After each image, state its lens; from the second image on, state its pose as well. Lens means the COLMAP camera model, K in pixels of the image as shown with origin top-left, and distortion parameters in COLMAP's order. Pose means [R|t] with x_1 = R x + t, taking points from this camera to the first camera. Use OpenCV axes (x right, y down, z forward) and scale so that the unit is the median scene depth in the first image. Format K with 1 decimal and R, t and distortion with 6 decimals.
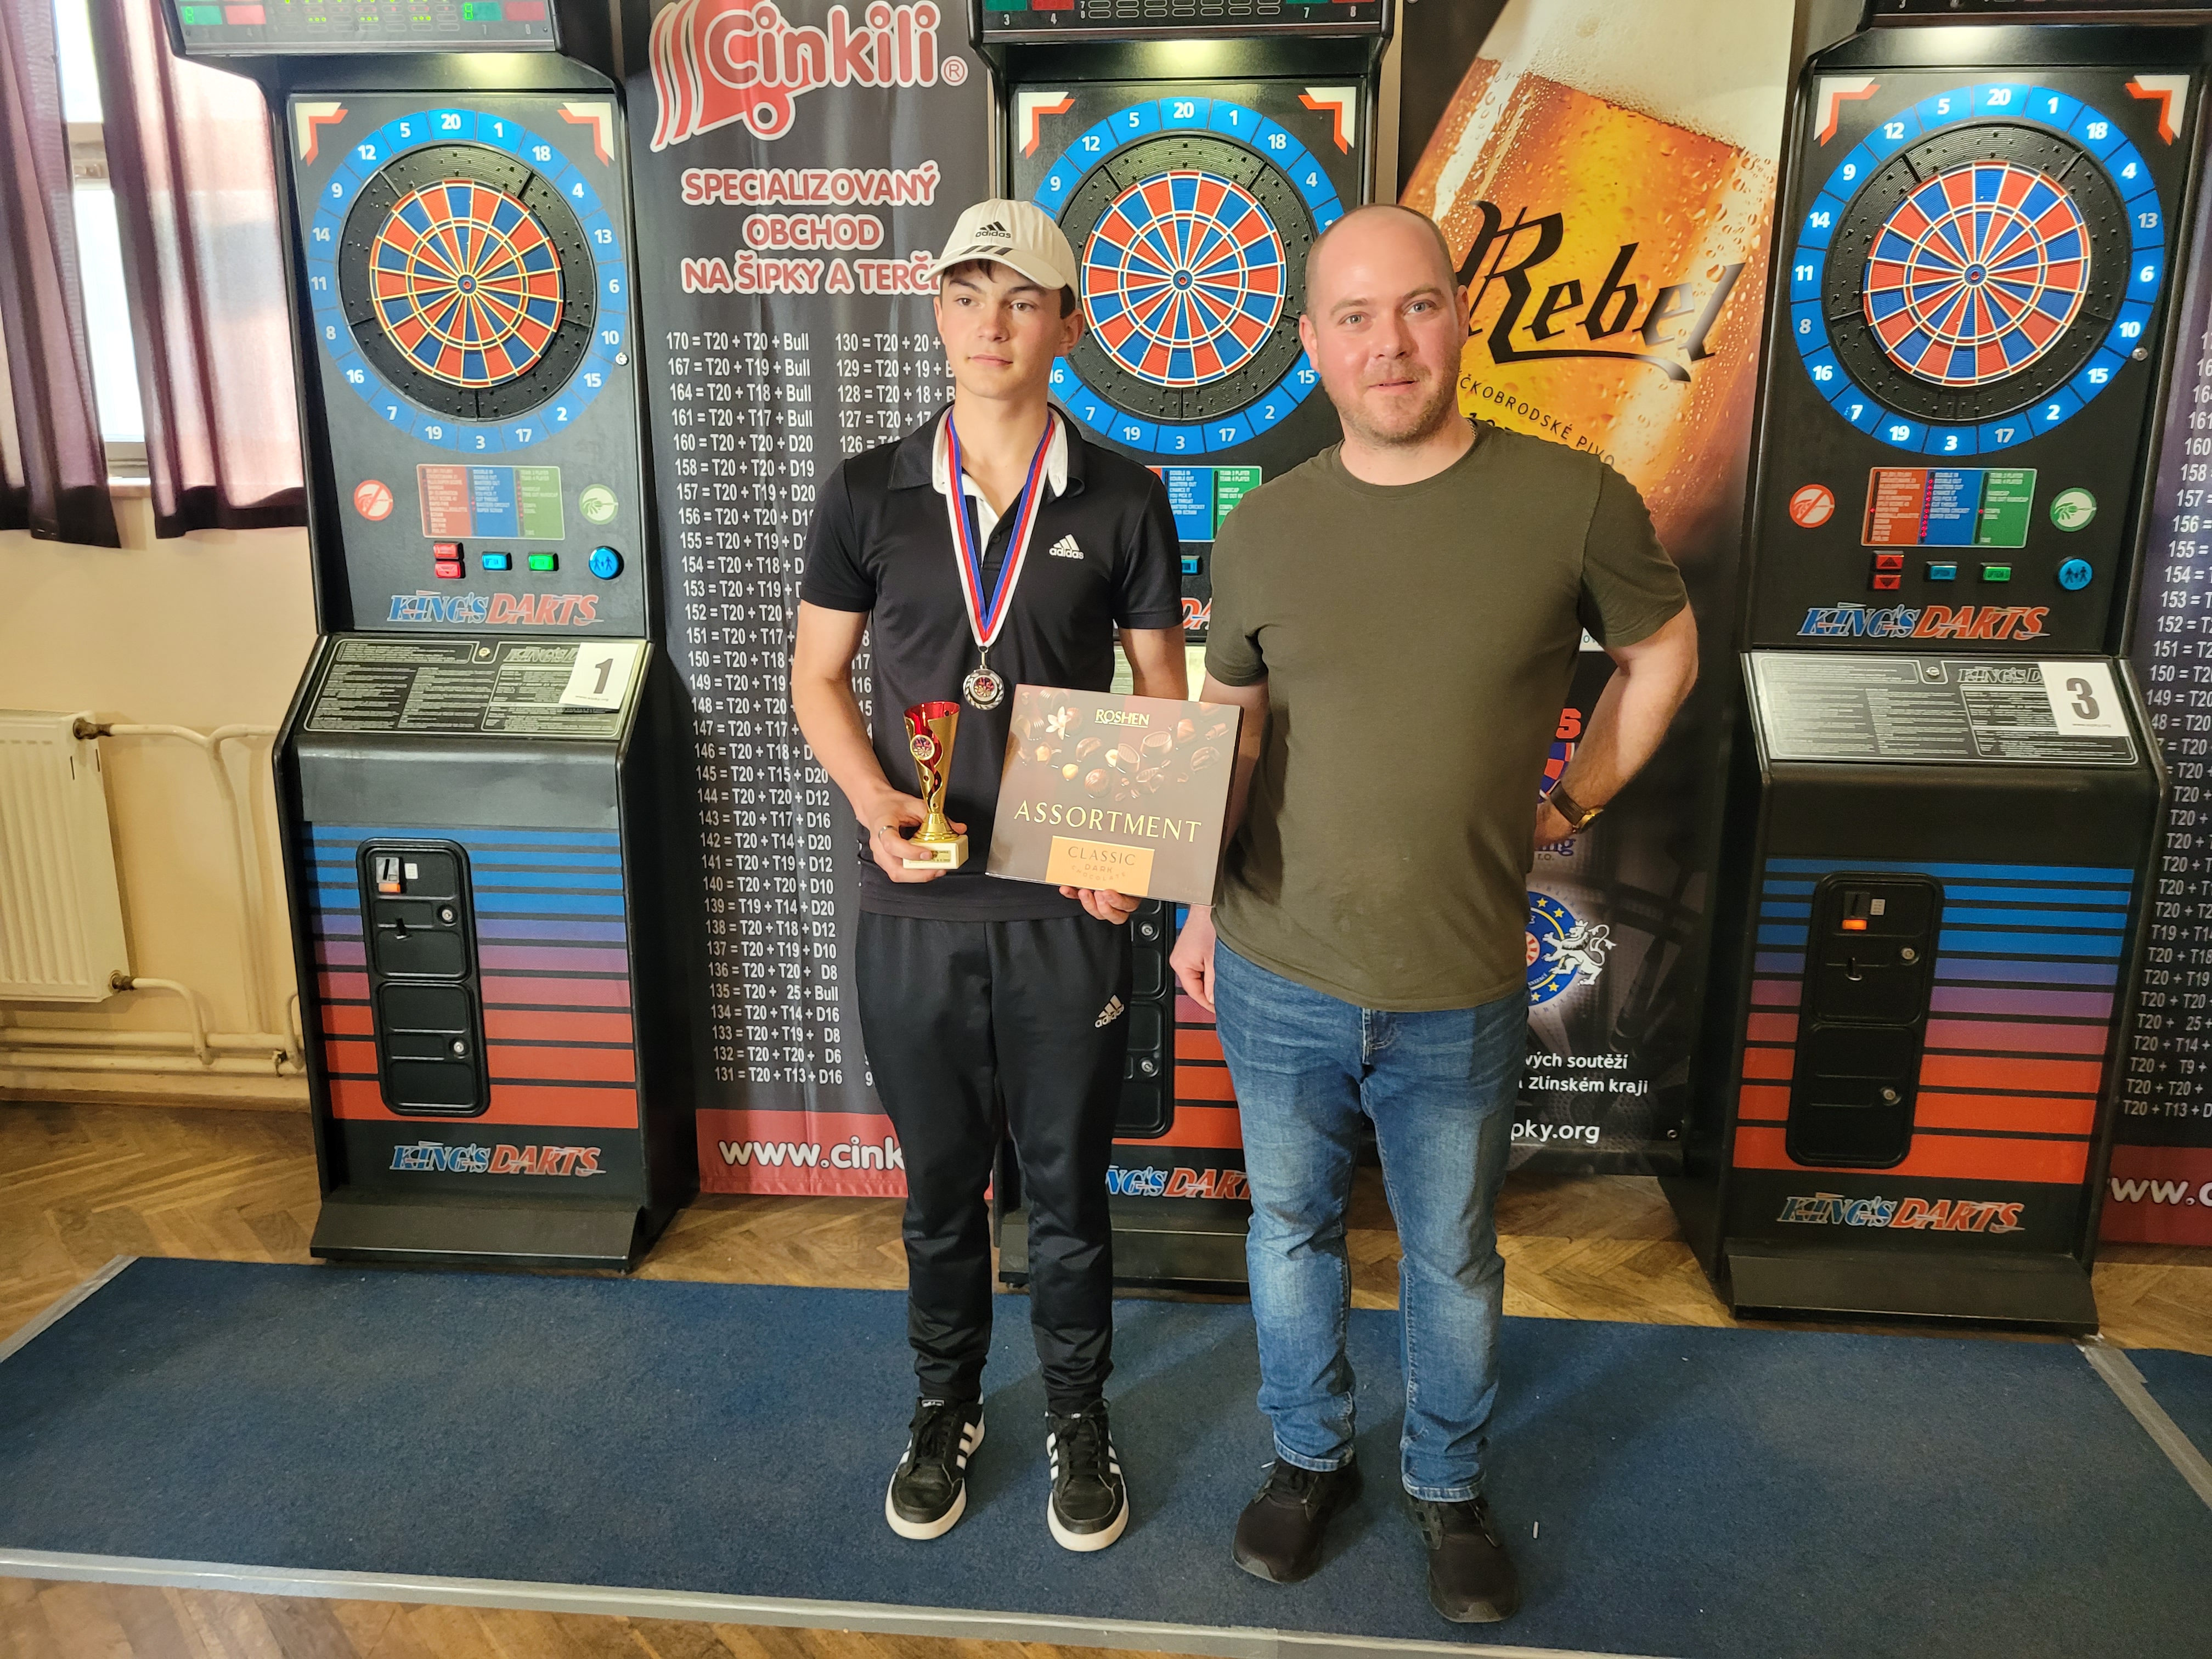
lens RADIAL K [[1698.1, 0, 1089.7], [0, 1698.1, 821.8], [0, 0, 1]] dist [0.058306, -0.052824]
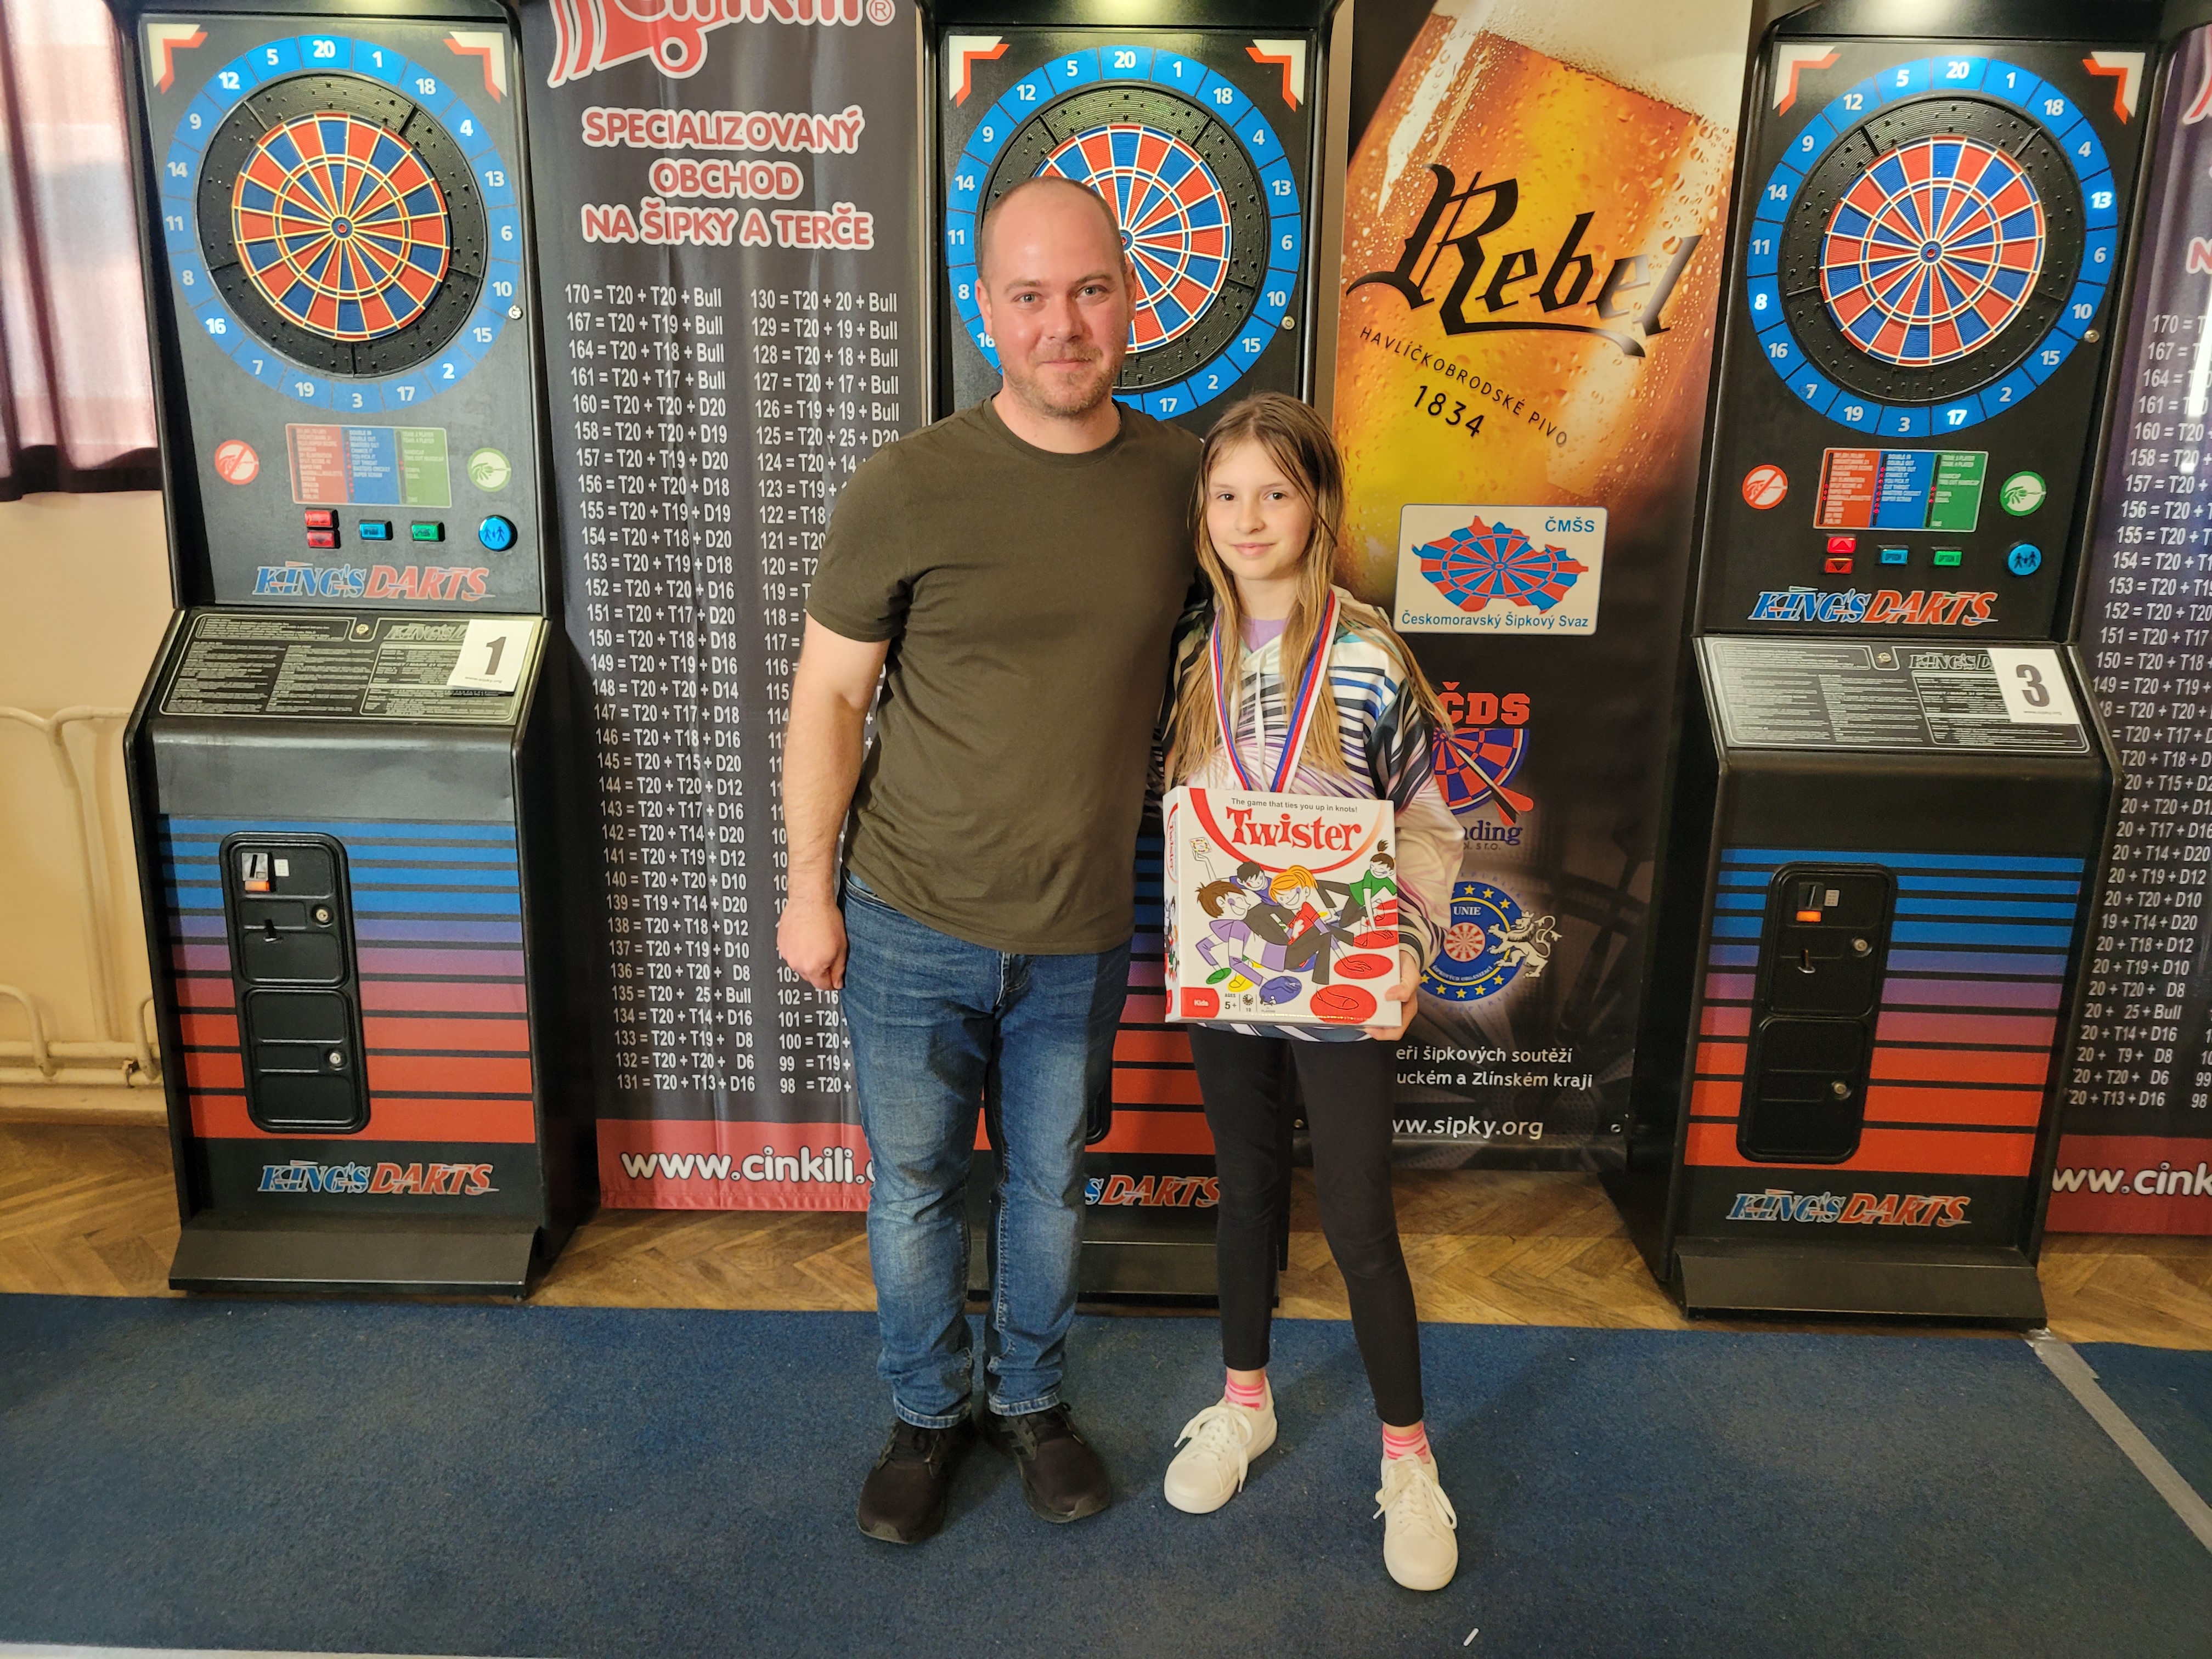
lens RADIAL K [[1698.1, 0, 1088.0], [0, 1698.1, 808.1], [0, 0, 1]] dist [0.058306, -0.052824]
pose [[0.997375, -0.002330, 0.072374, -0.033480], [0.001942, 0.999983, 0.005424, -0.007611], [-0.072386, -0.005270, 0.997363, 0.054690]]
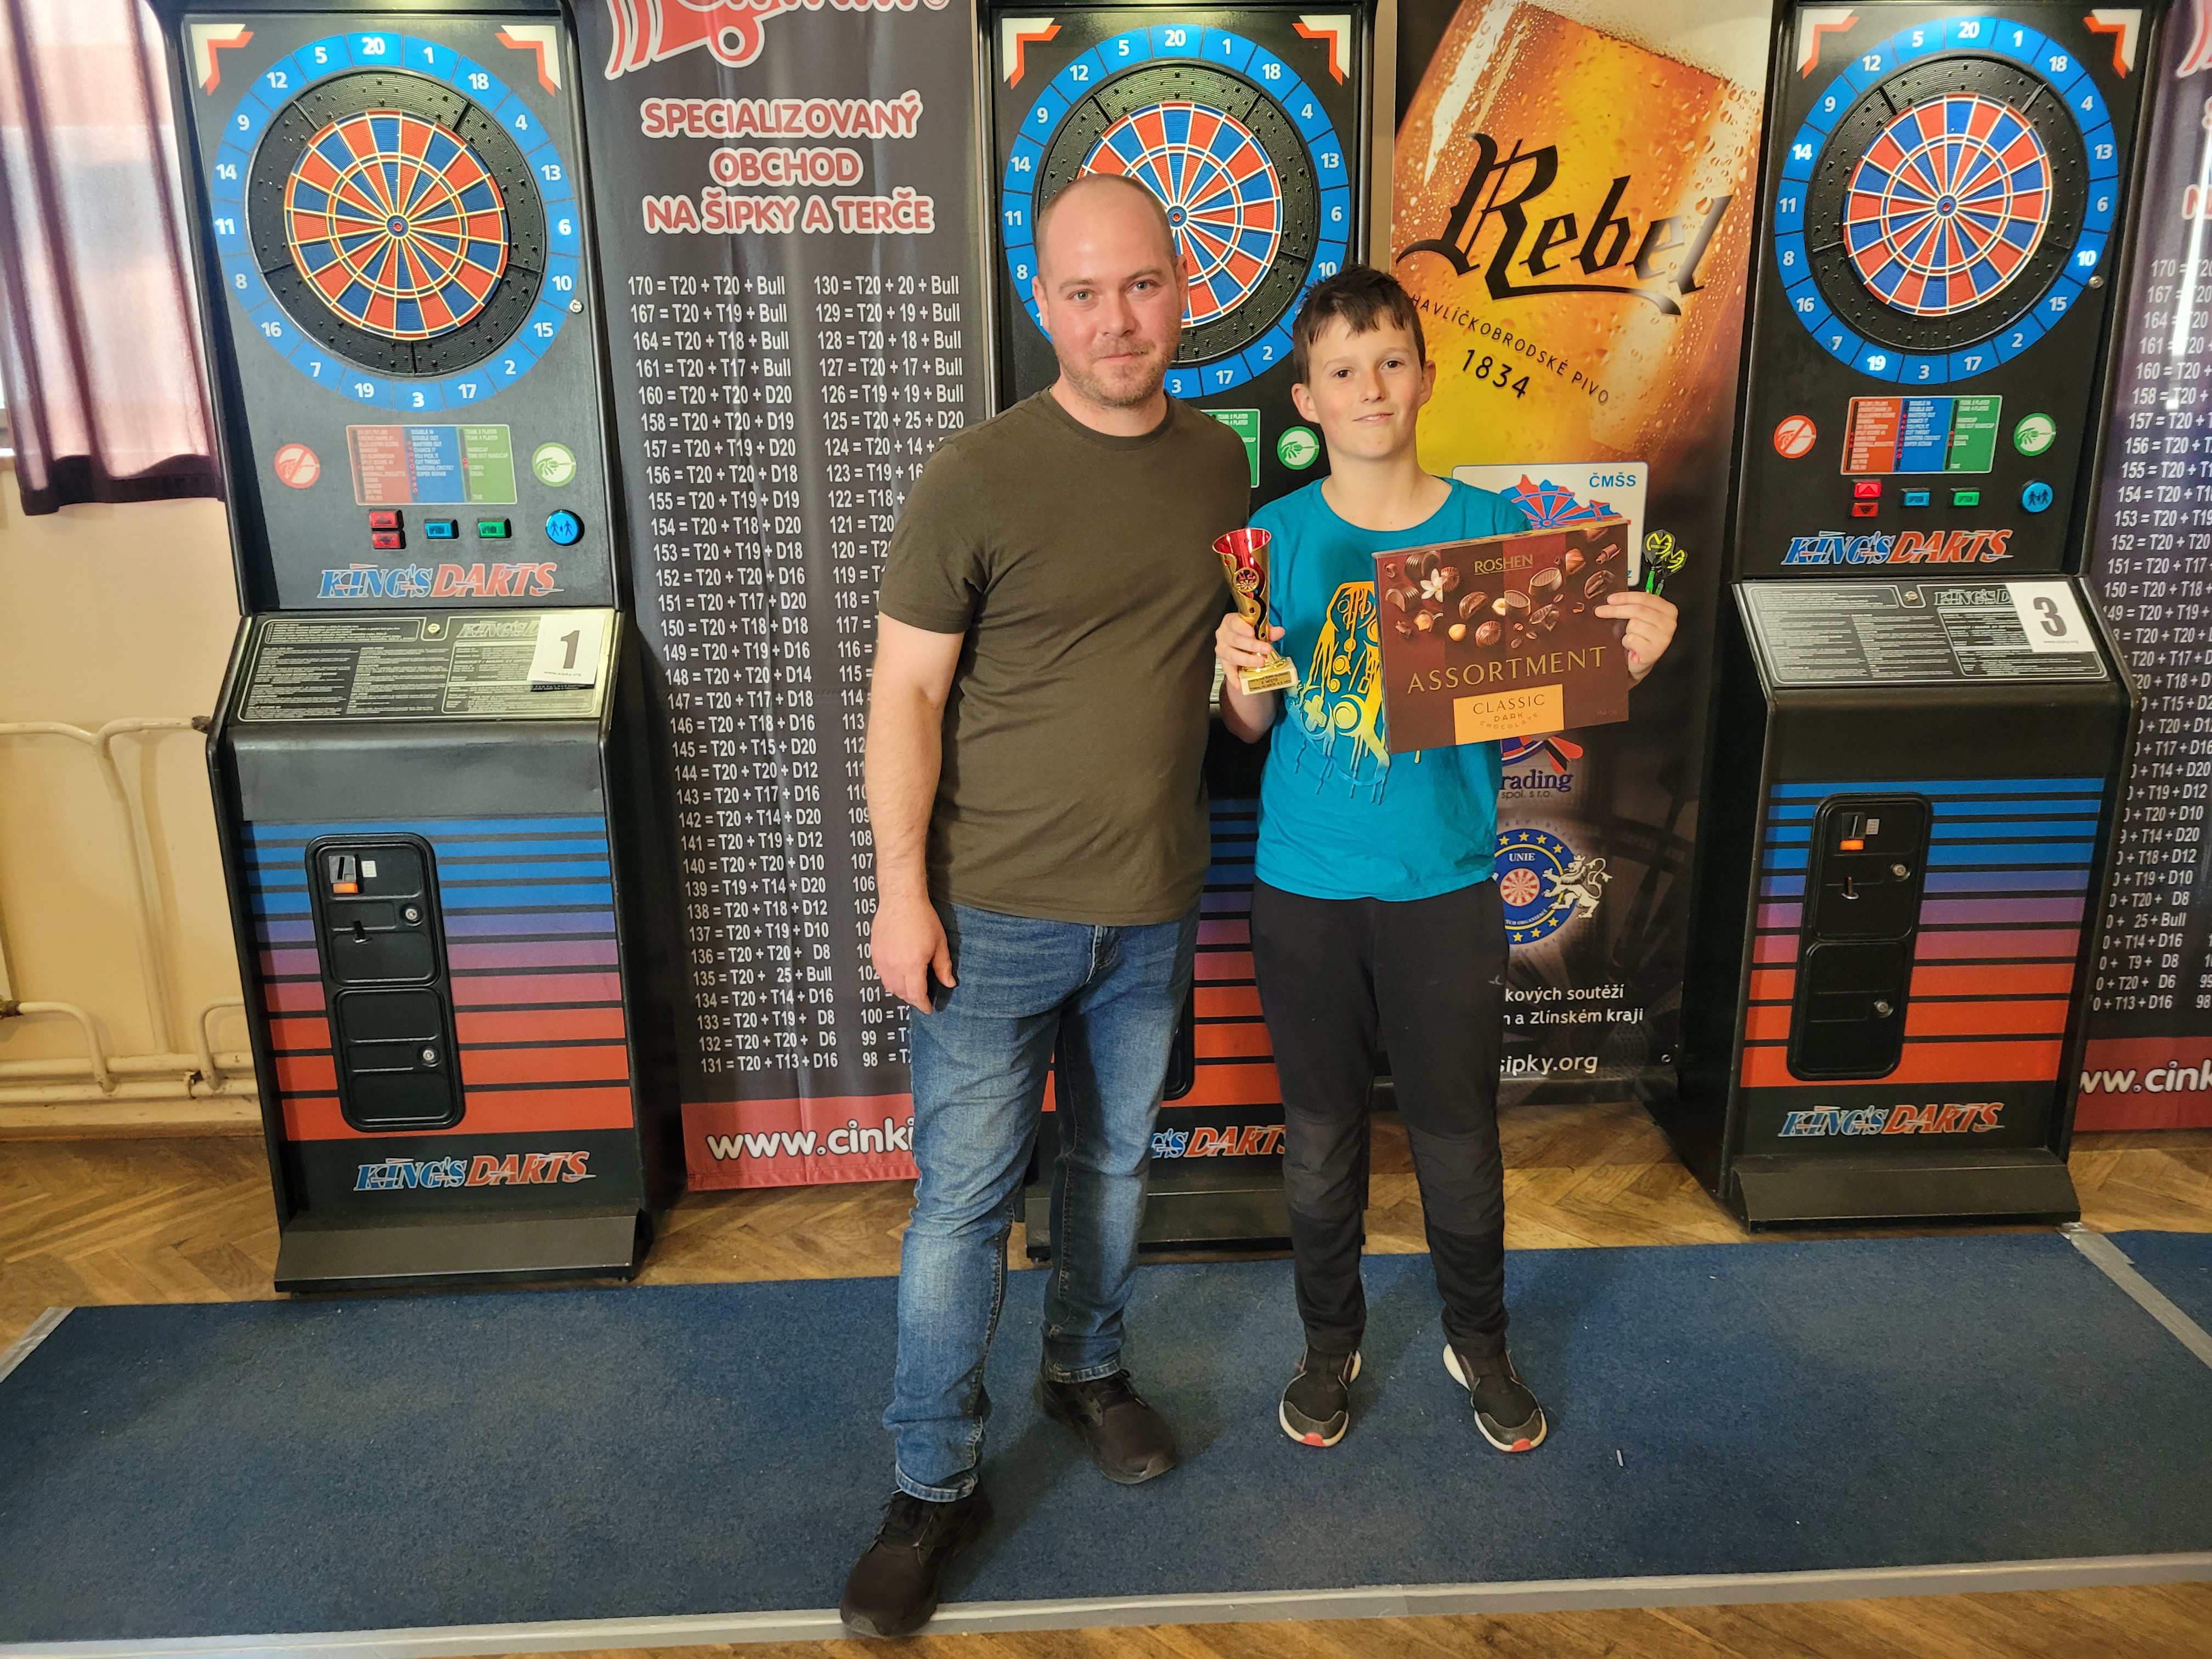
lens RADIAL K [[1698.1, 0, 1105.5], [0, 1698.1, 823.8], [0, 0, 1]] dist [0.058306, -0.052824]
pose [[0.990897, -0.050712, 0.124702, -0.122095], [0.047349, 0.998434, 0.029788, -0.004491], [-0.126017, -0.023612, 0.991747, 0.036274]]
